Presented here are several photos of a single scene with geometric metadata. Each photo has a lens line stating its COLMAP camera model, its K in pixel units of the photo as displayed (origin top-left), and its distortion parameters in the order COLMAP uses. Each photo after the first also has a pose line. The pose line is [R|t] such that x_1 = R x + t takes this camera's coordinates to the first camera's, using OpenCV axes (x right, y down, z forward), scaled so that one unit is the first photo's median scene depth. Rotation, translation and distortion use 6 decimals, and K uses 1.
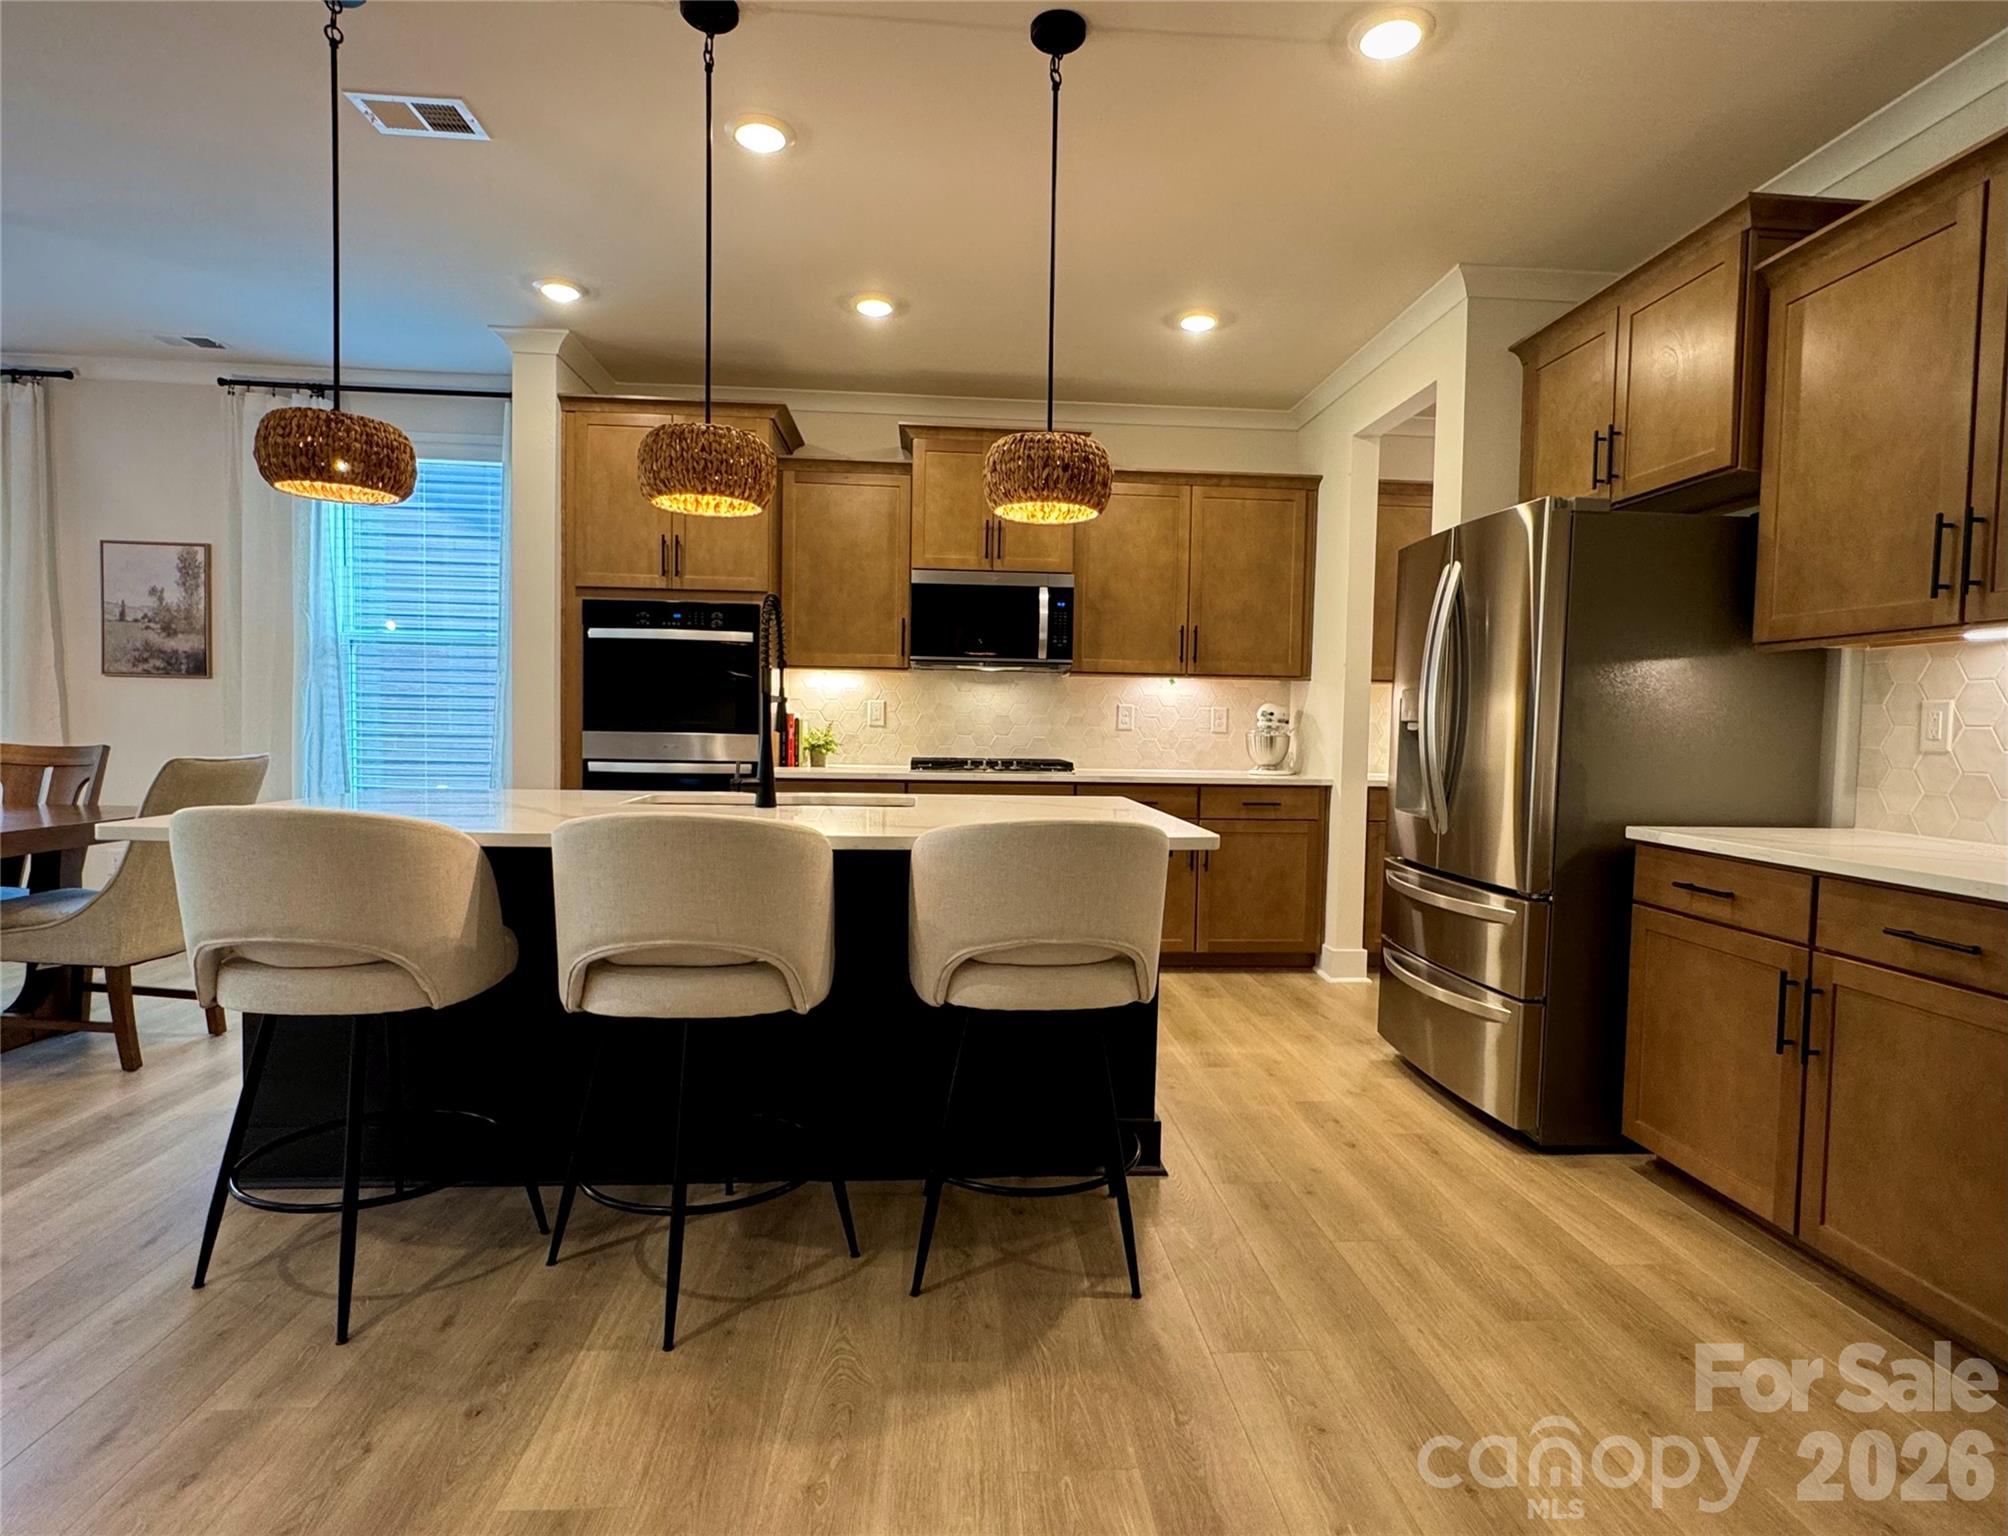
lens RADIAL K [[1048.7, 0, 1004.0], [0, 1048.7, 768.0], [0, 0, 1]] dist [-0.001790, -0.000205]
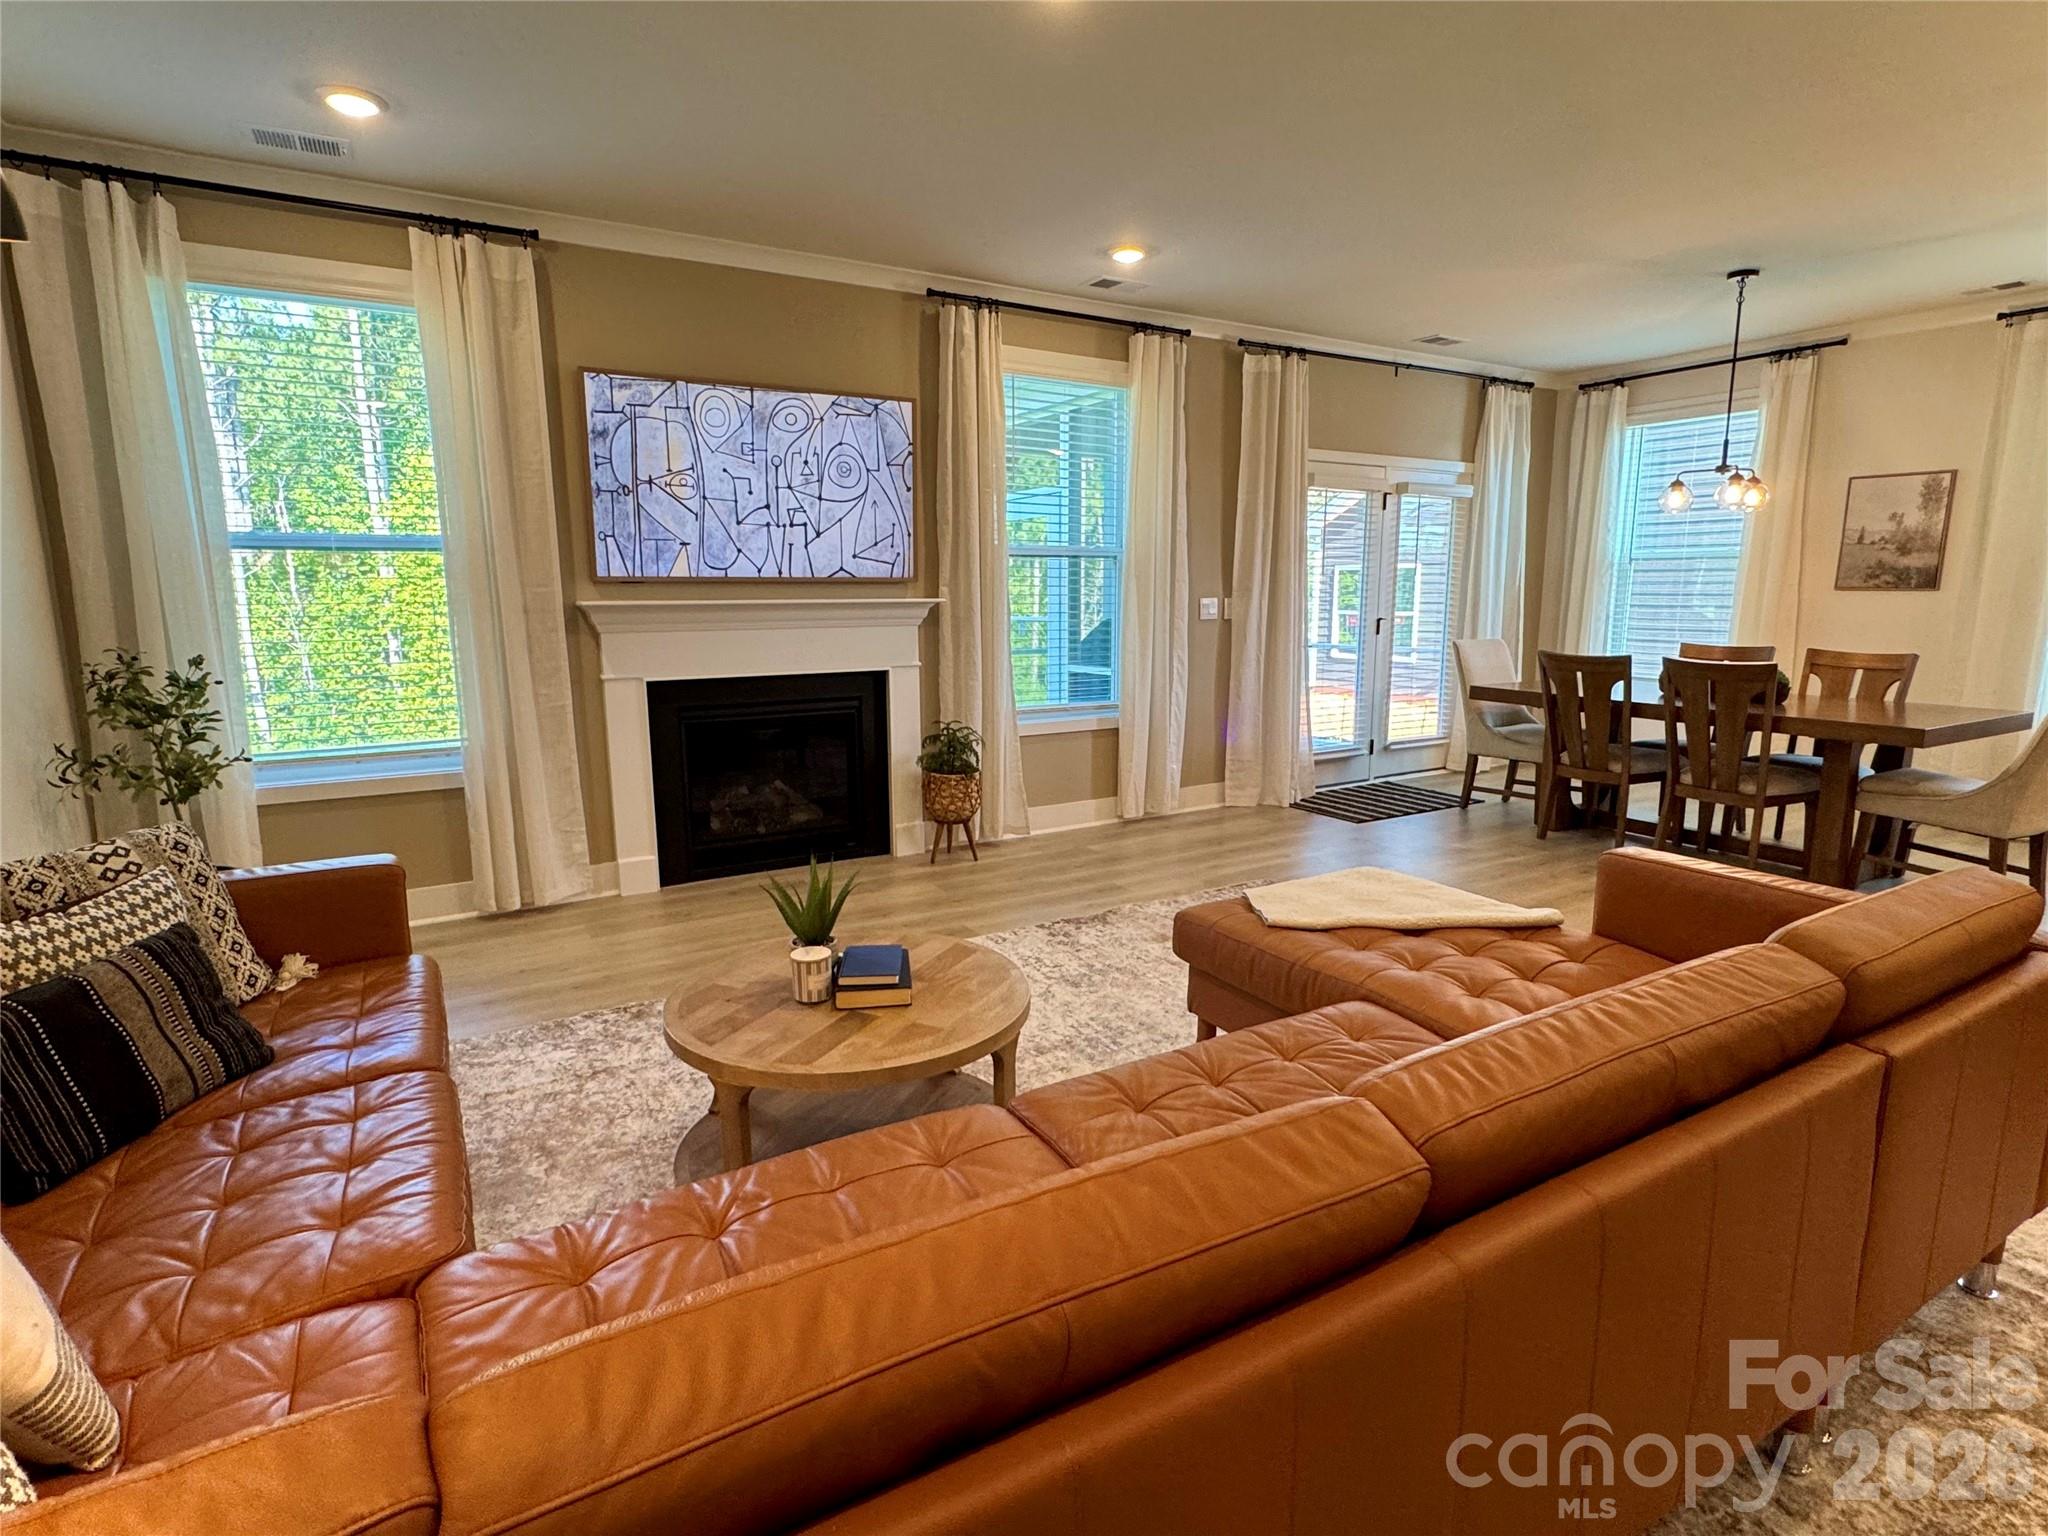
lens RADIAL K [[1032.3, 0, 1024.0], [0, 1032.3, 768.0], [0, 0, 1]] dist [-0.004860, -0.001418]
pose [[0.447689, 0.133139, -0.884222, -0.193608], [-0.024928, 0.990327, 0.136495, -0.022669], [0.893842, -0.039066, 0.446678, -0.402599]]
